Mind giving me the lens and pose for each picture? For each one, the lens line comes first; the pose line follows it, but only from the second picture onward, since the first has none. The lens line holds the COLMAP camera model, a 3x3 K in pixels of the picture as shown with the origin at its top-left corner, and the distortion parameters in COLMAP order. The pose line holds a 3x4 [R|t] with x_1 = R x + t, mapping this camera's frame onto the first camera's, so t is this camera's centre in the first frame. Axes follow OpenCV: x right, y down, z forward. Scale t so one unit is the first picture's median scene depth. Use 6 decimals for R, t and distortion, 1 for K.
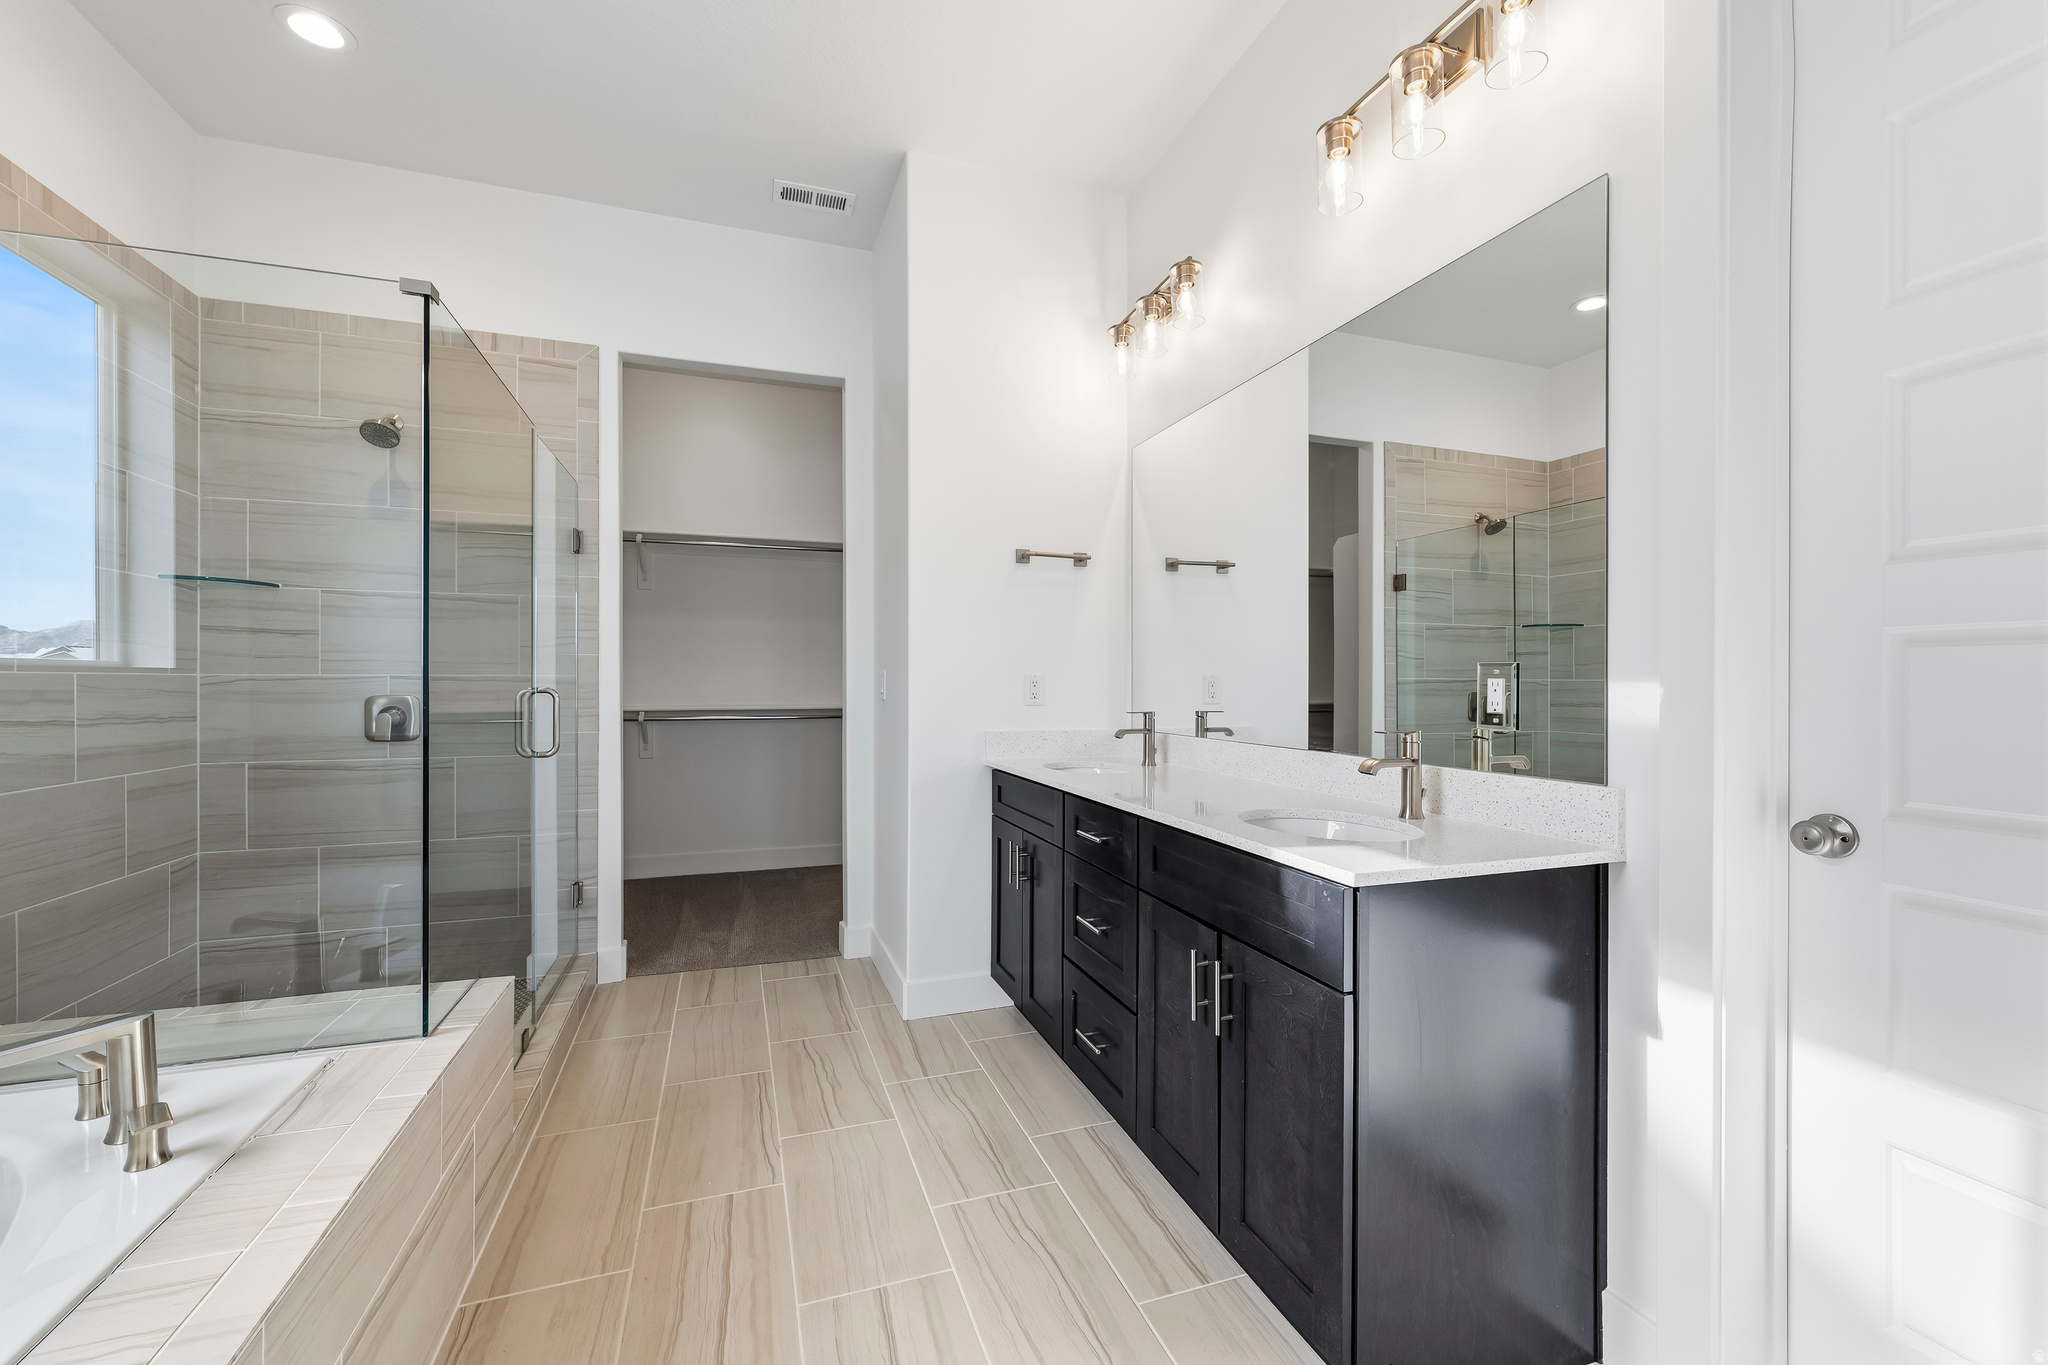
lens RADIAL K [[841.2, 0, 1024.4], [0, 841.2, 683.4], [0, 0, 1]] dist [-0.003422, -0.000208]
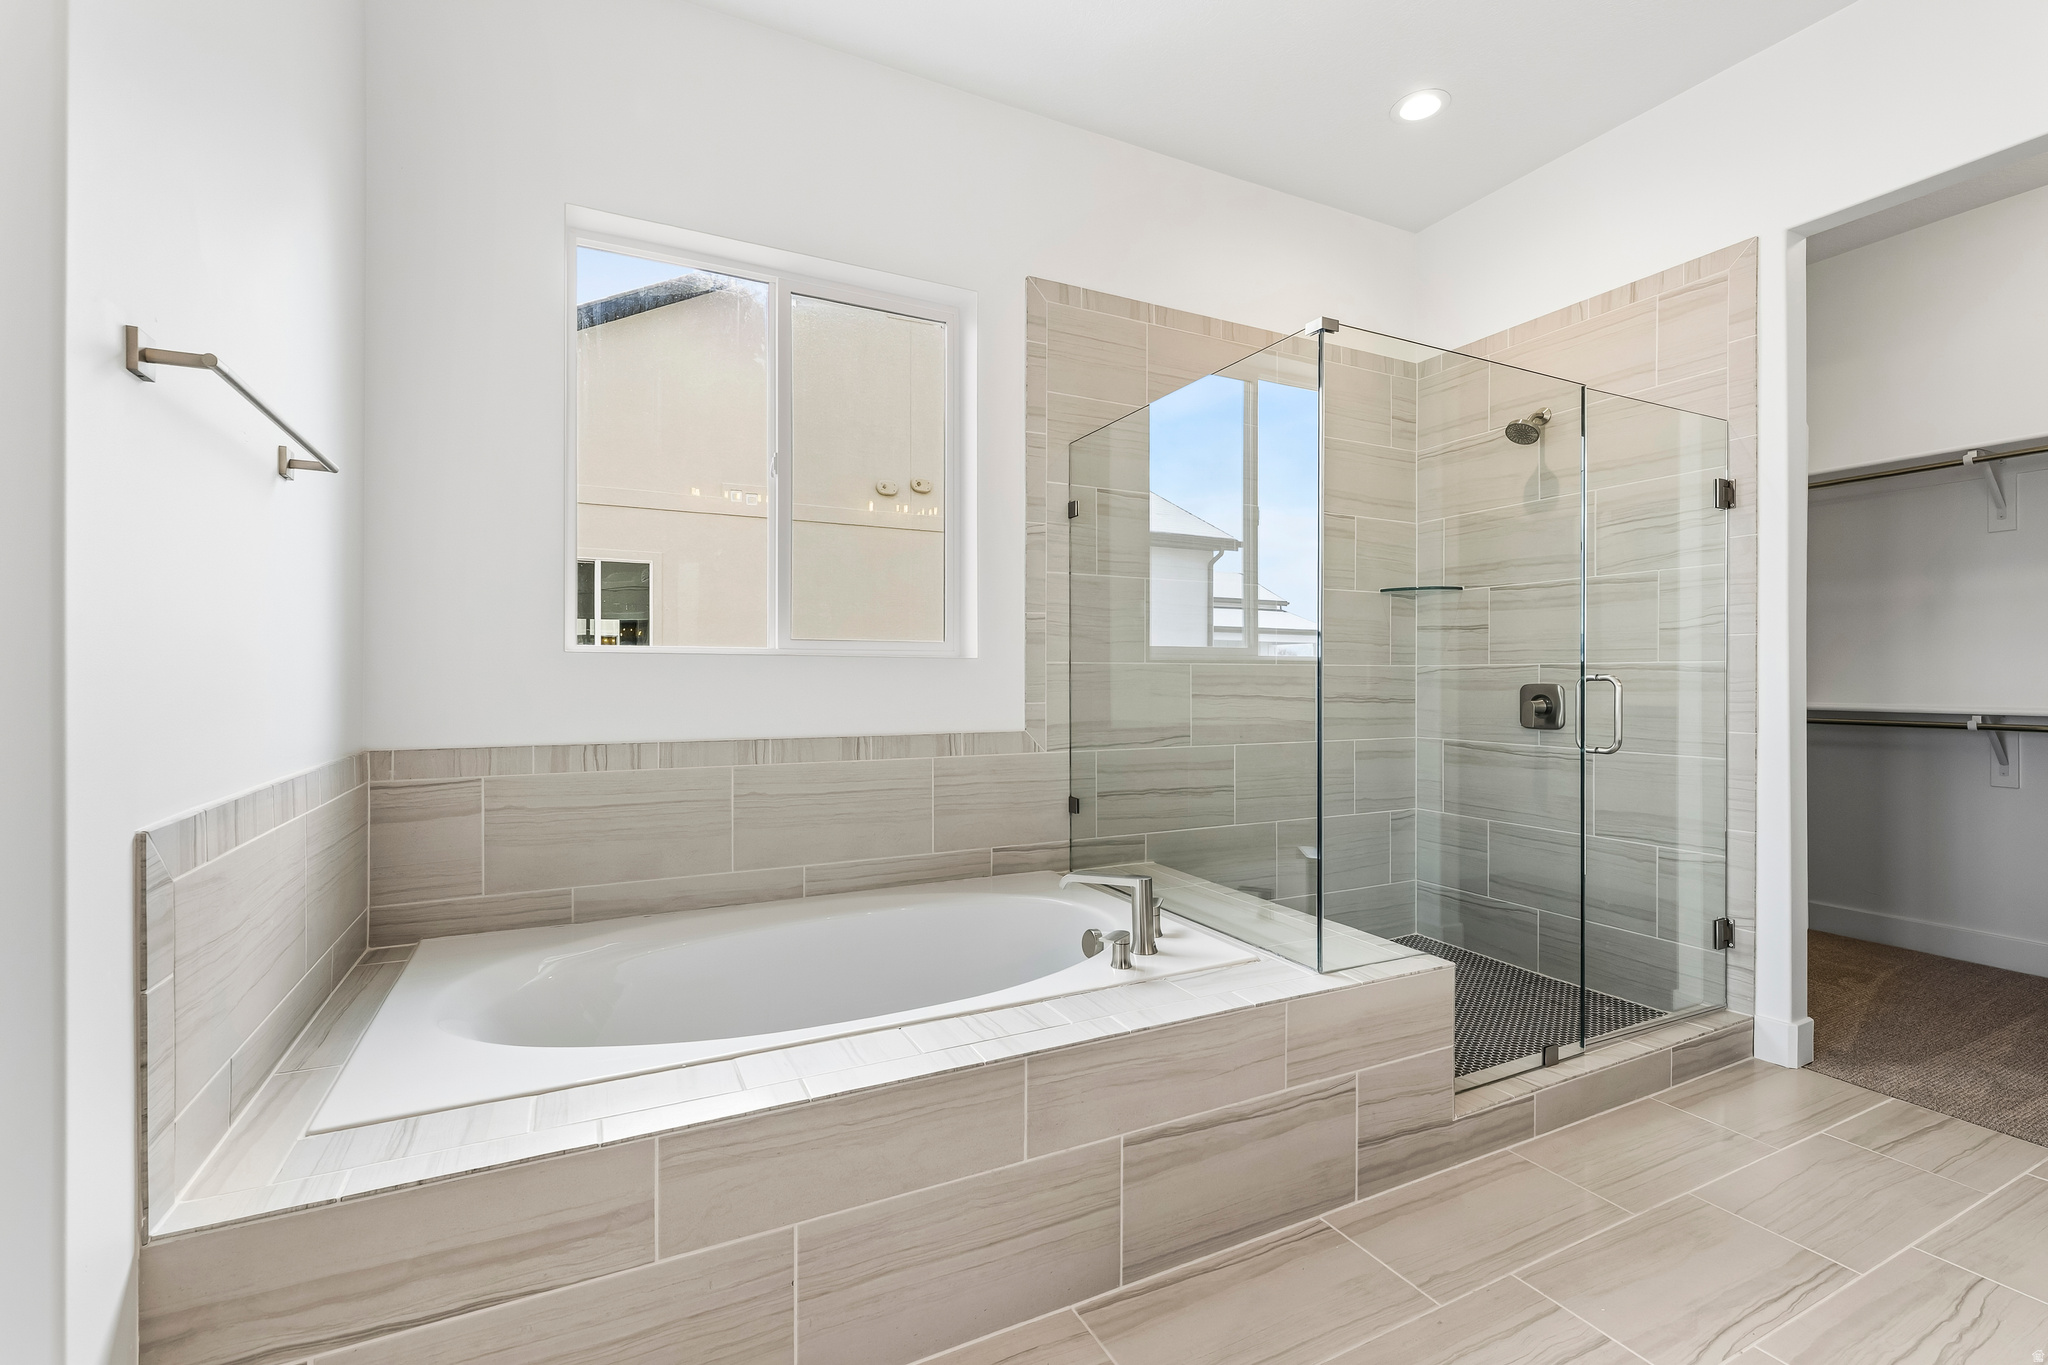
lens RADIAL K [[889.6, 0, 1020.4], [0, 889.6, 679.7], [0, 0, 1]] dist [0.002378, -0.000009]
pose [[0.119757, 0.000566, -0.992803, 0.234250], [-0.003029, 0.999995, 0.000205, 0.010520], [0.992799, 0.002983, 0.119758, 0.230043]]
